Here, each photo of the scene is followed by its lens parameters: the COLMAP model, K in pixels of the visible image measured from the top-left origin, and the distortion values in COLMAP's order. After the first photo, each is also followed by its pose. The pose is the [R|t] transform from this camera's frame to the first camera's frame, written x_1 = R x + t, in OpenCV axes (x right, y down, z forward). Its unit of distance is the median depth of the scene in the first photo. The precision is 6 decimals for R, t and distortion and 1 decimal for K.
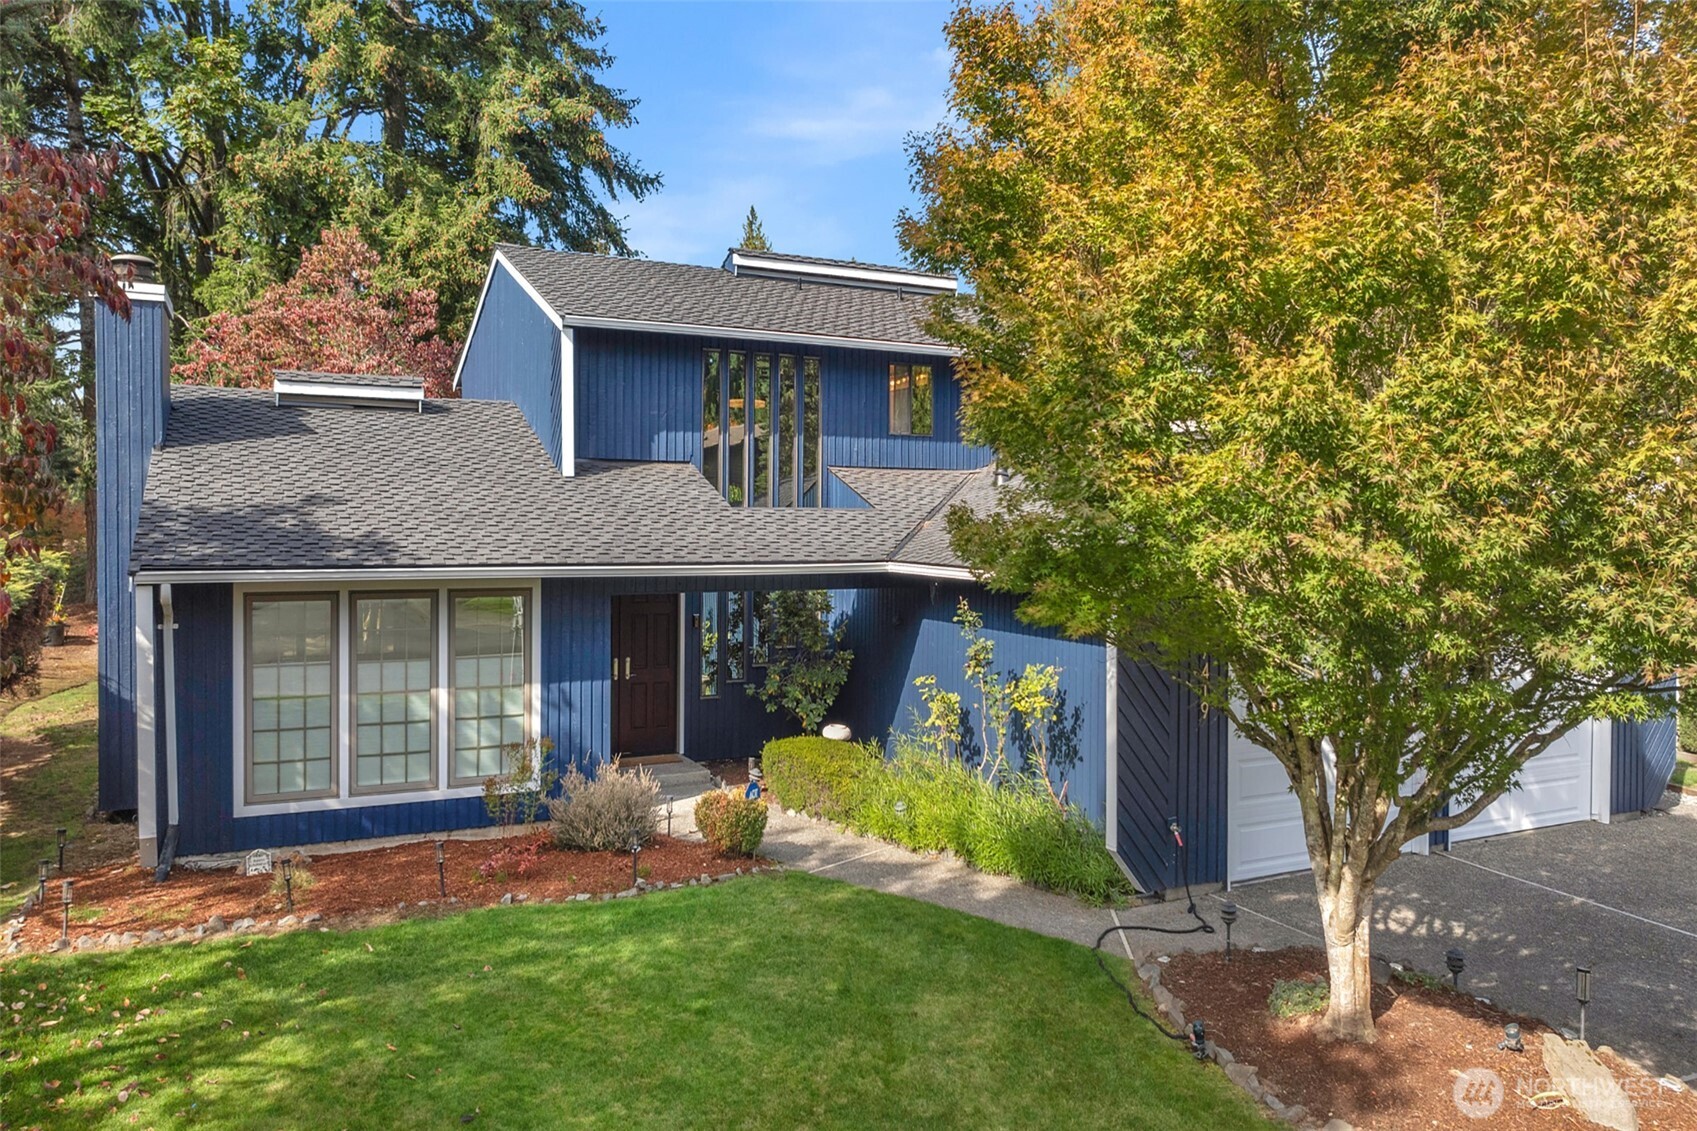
lens RADIAL K [[1191.9, 0, 836.5], [0, 1191.9, 564.0], [0, 0, 1]] dist [-0.005856, 0.001158]
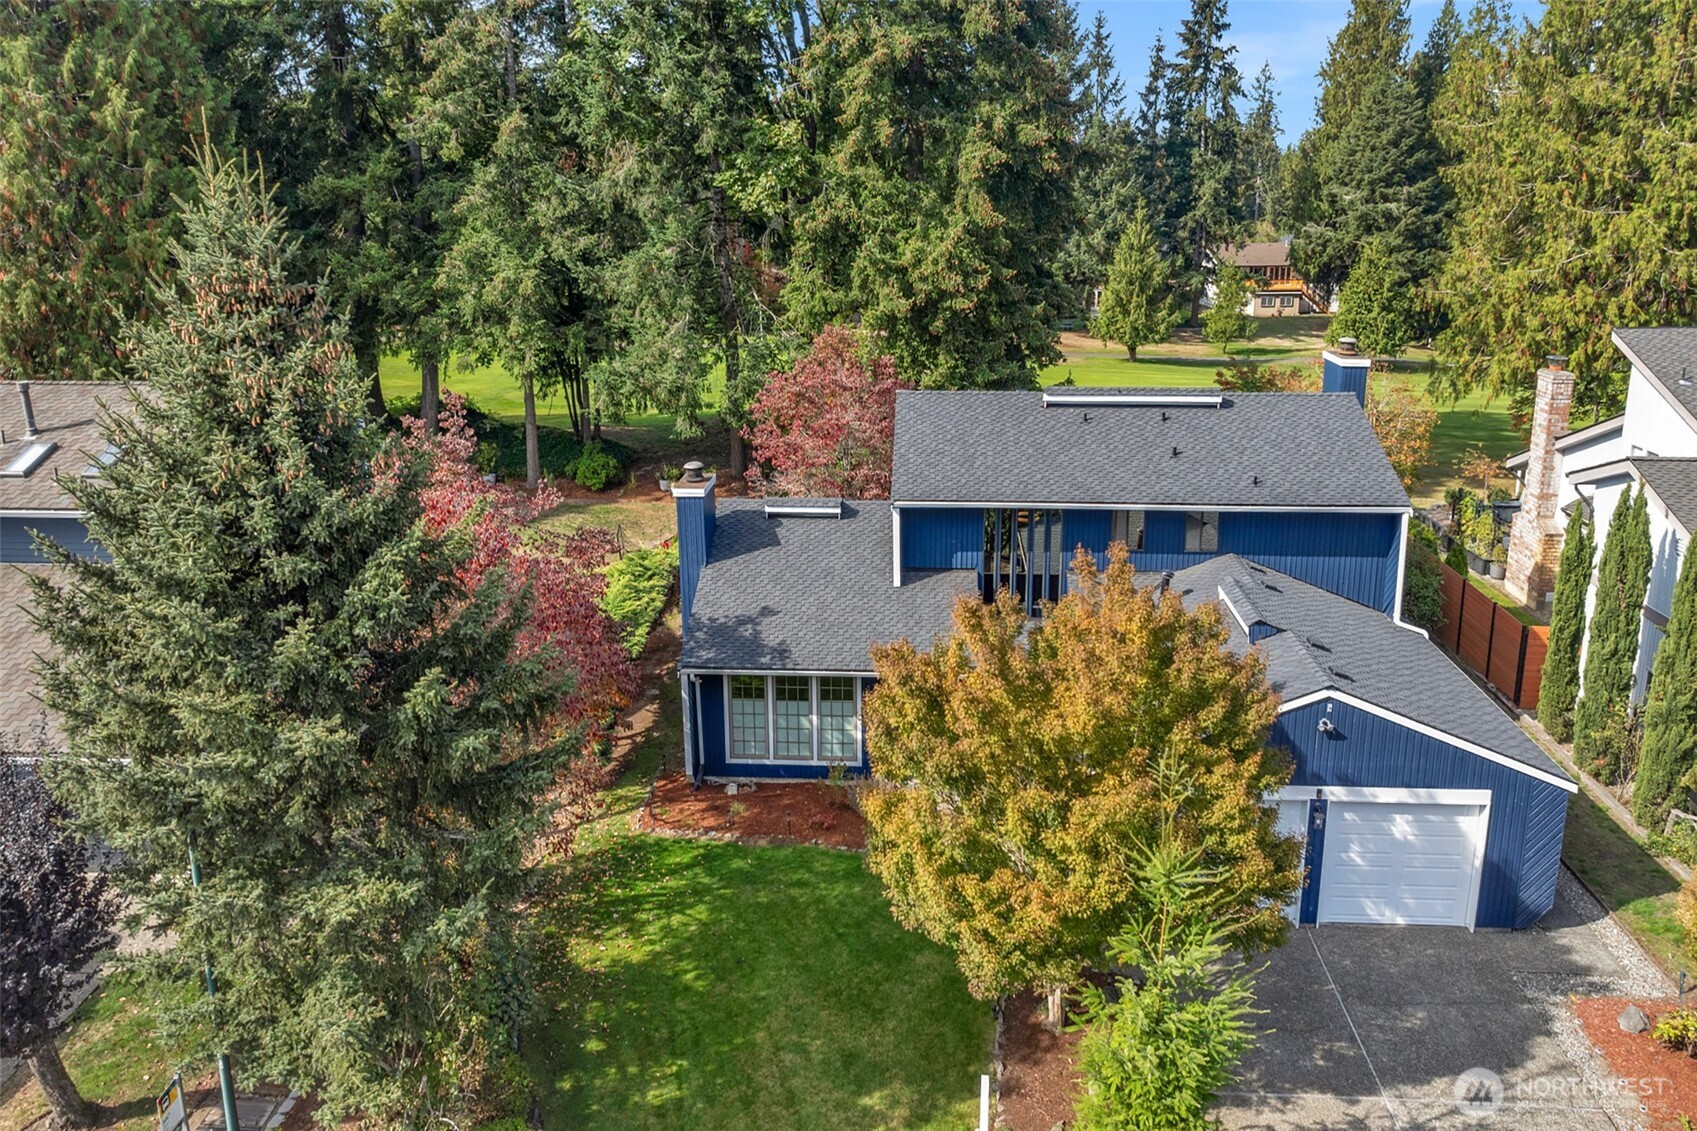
lens RADIAL K [[1200.1, 0, 857.1], [0, 1200.1, 472.6], [0, 0, 1]] dist [-0.014185, 0.003867]
pose [[0.868327, 0.101883, -0.485415, 0.784664], [0.002366, 0.977813, 0.209465, -0.834788], [0.495986, -0.183033, 0.848821, -0.725290]]
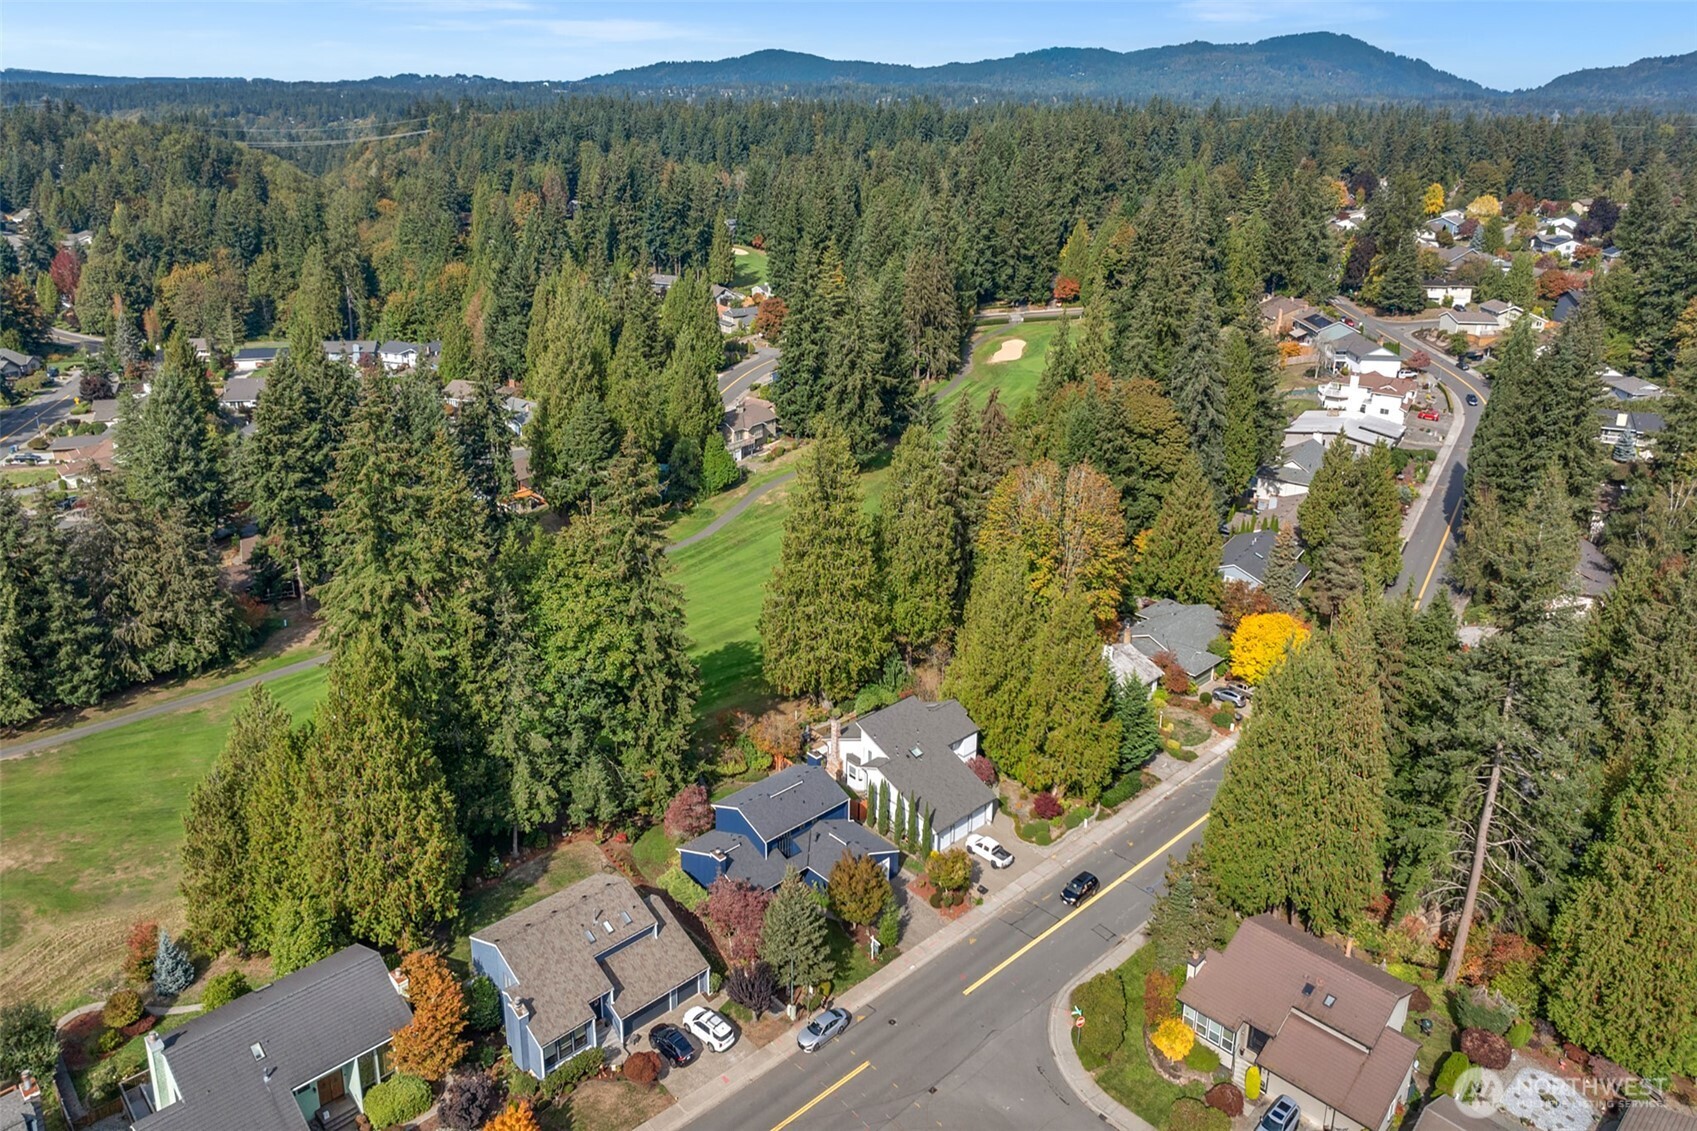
lens RADIAL K [[1191.9, 0, 836.5], [0, 1191.9, 564.0], [0, 0, 1]] dist [-0.005856, 0.001158]
pose [[0.956493, -0.110442, 0.270045, -2.160827], [0.008862, 0.936155, 0.351475, -5.989800], [-0.291621, -0.333791, 0.896404, -7.051472]]
